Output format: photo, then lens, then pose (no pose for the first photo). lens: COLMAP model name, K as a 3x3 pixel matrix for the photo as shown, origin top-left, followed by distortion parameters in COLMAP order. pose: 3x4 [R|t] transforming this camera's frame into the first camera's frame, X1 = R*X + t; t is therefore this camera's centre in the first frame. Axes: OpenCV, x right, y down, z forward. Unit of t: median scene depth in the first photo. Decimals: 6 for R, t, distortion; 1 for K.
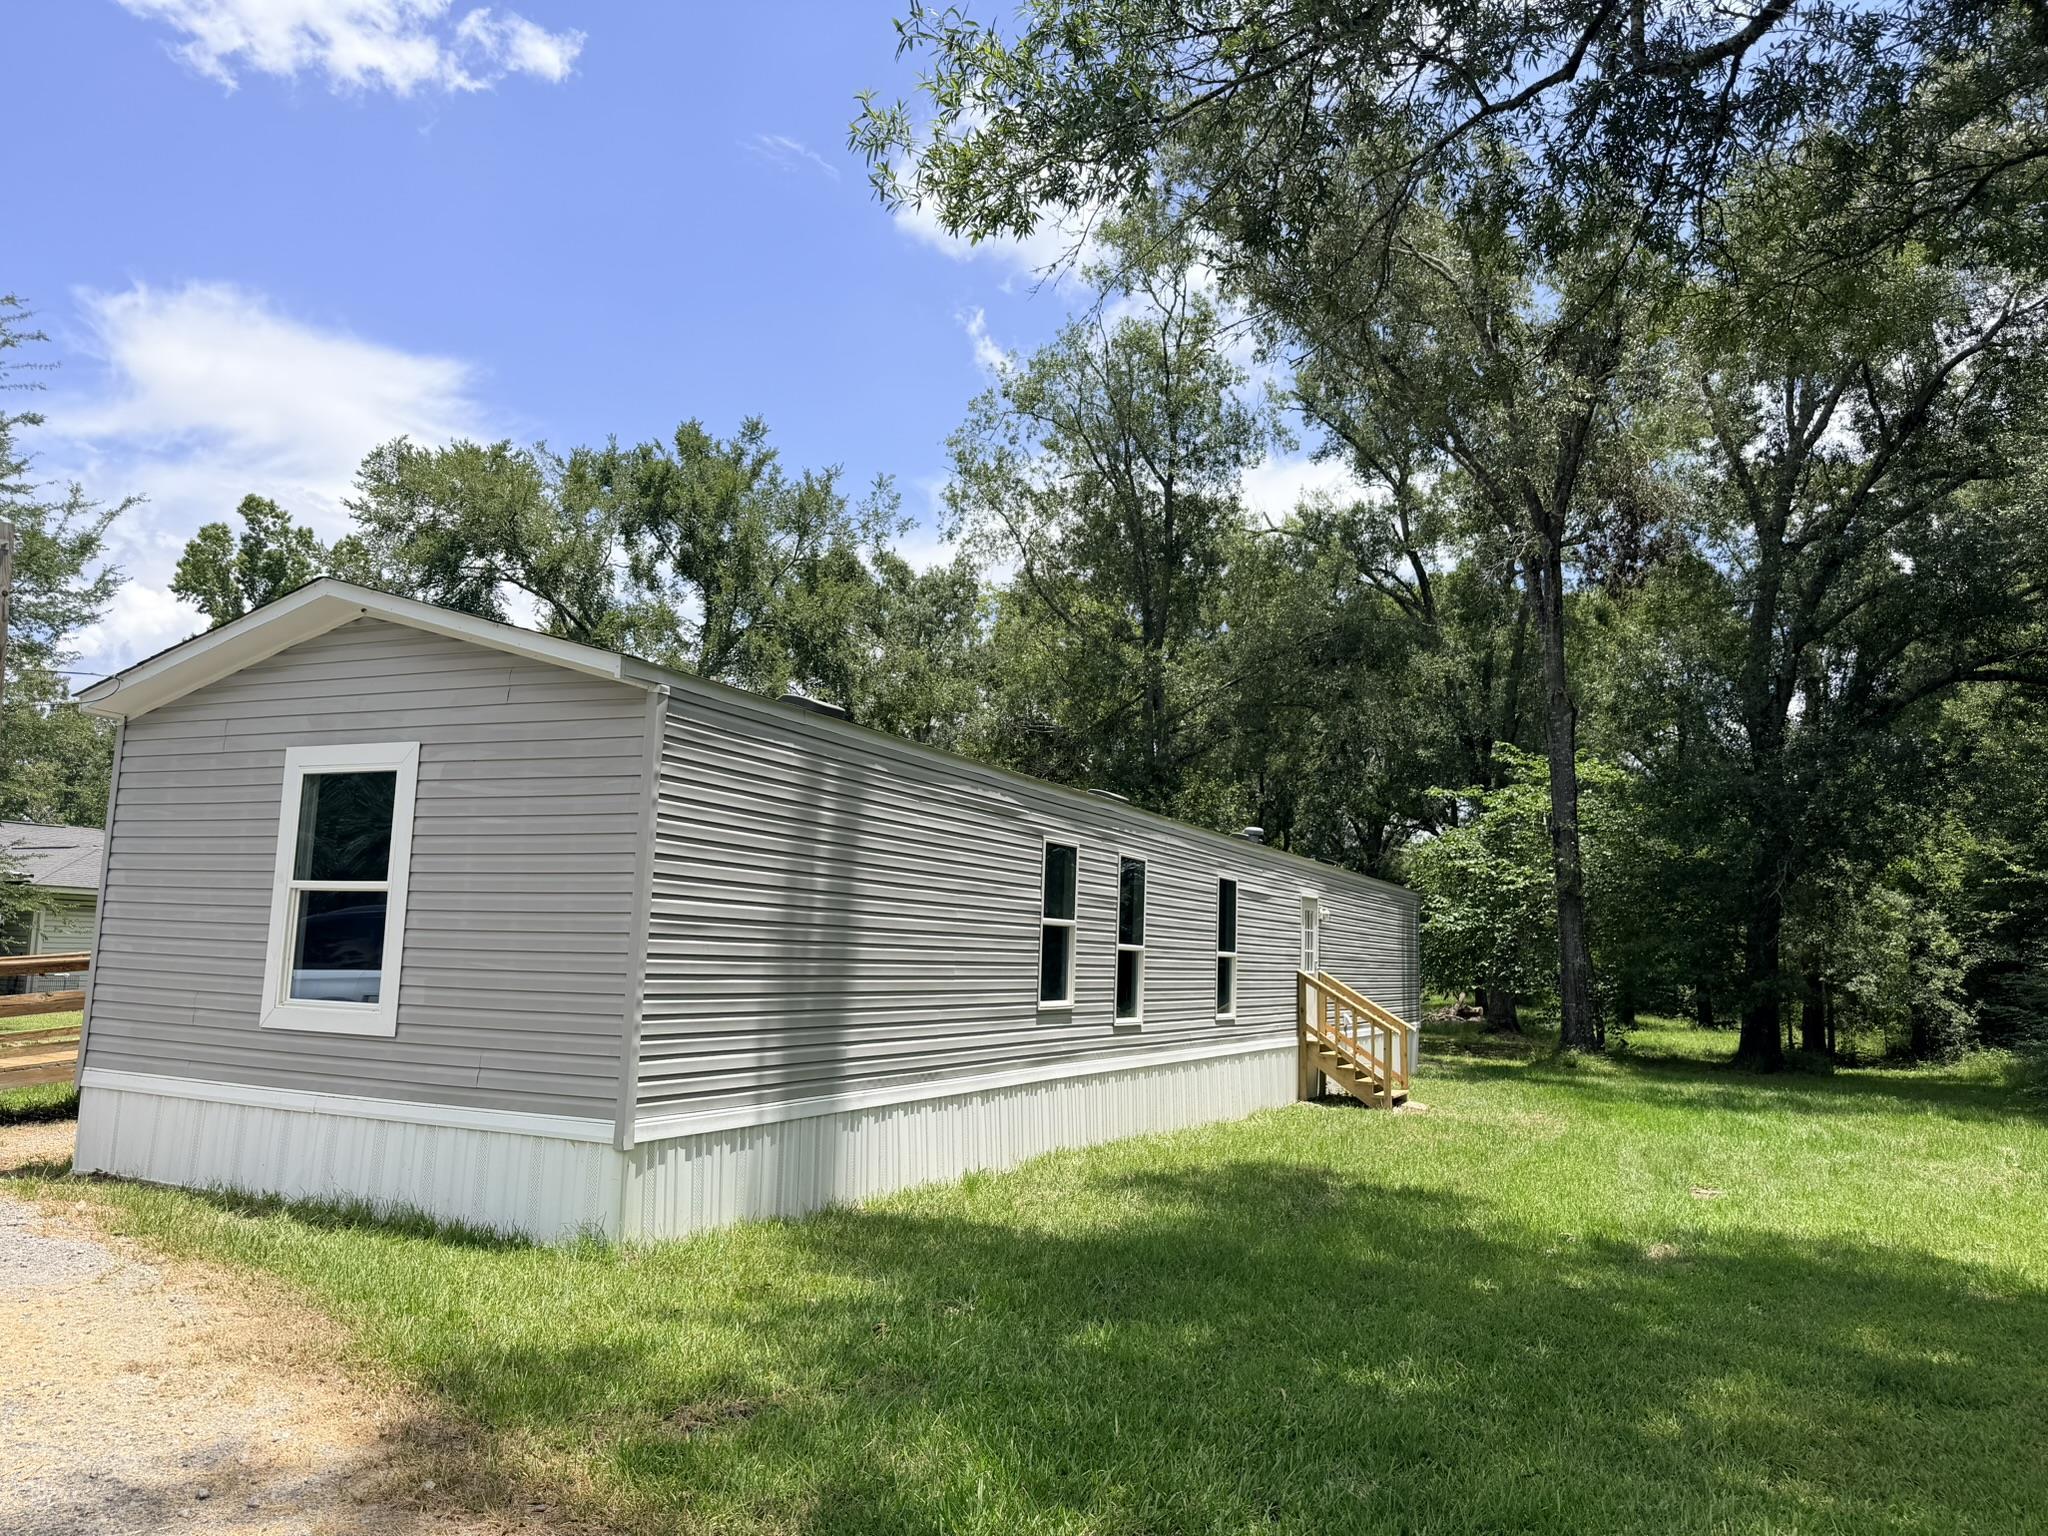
lens RADIAL K [[1475.4, 0, 1024.0], [0, 1475.4, 768.0], [0, 0, 1]] dist [-0.002696, -0.002021]
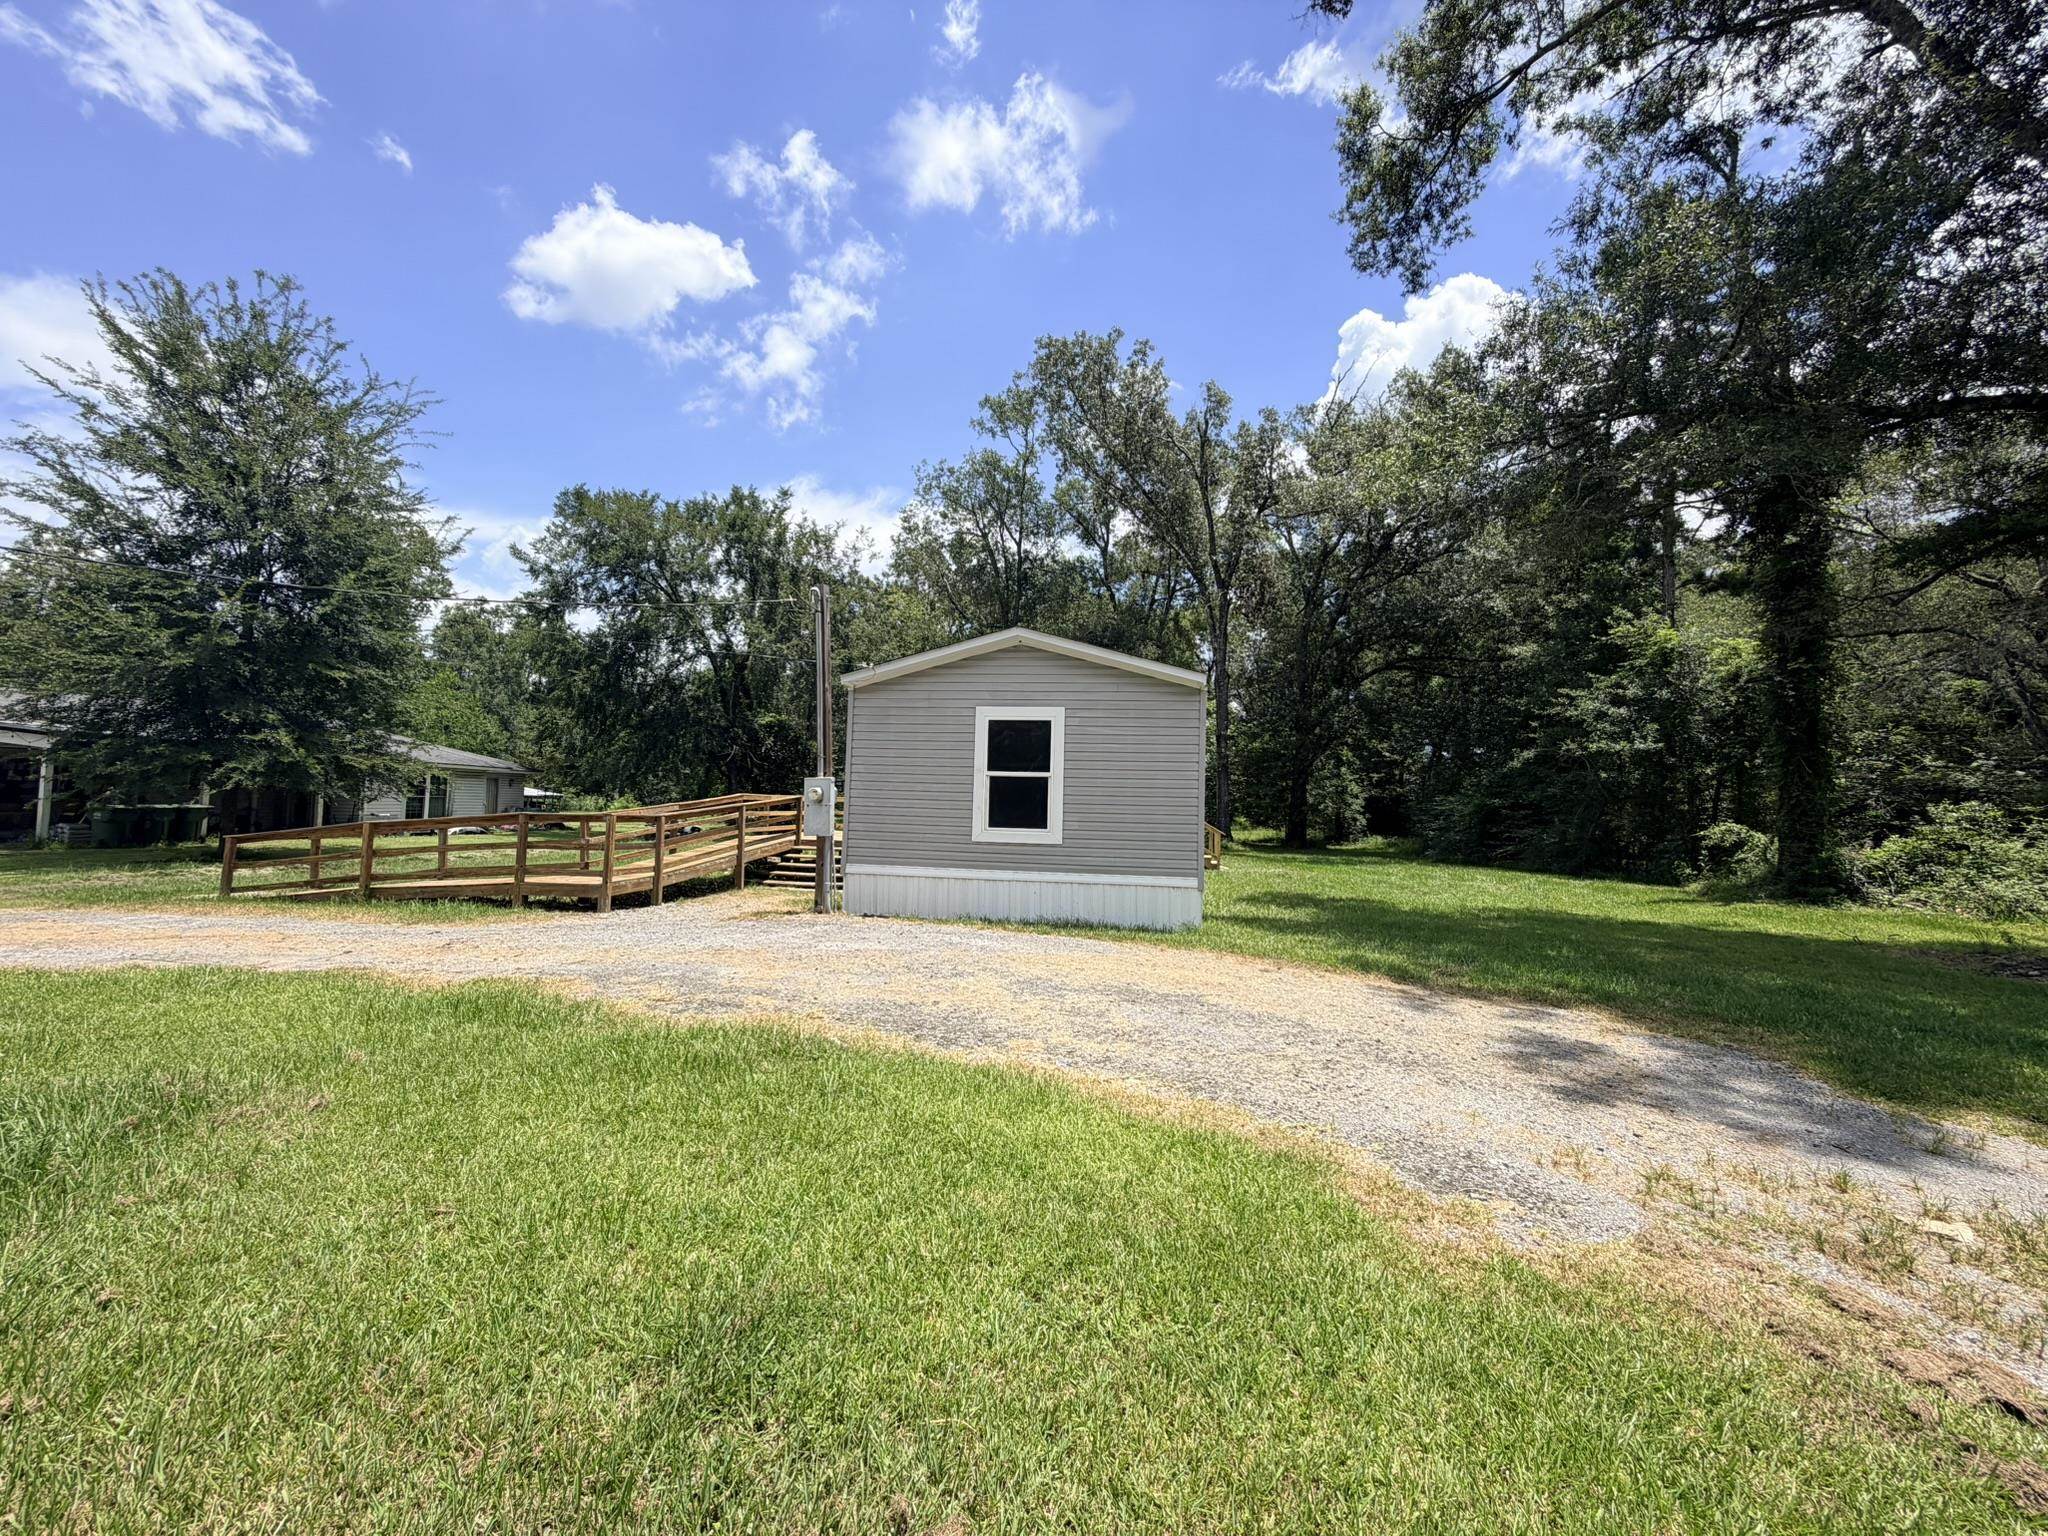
lens RADIAL K [[827.0, 0, 1024.0], [0, 827.0, 768.0], [0, 0, 1]] dist [0.000066, 0.000031]
pose [[0.962799, 0.002426, 0.270206, -0.176350], [-0.028462, 0.995308, 0.092479, -0.008786], [-0.268714, -0.096729, 0.958351, -0.030150]]
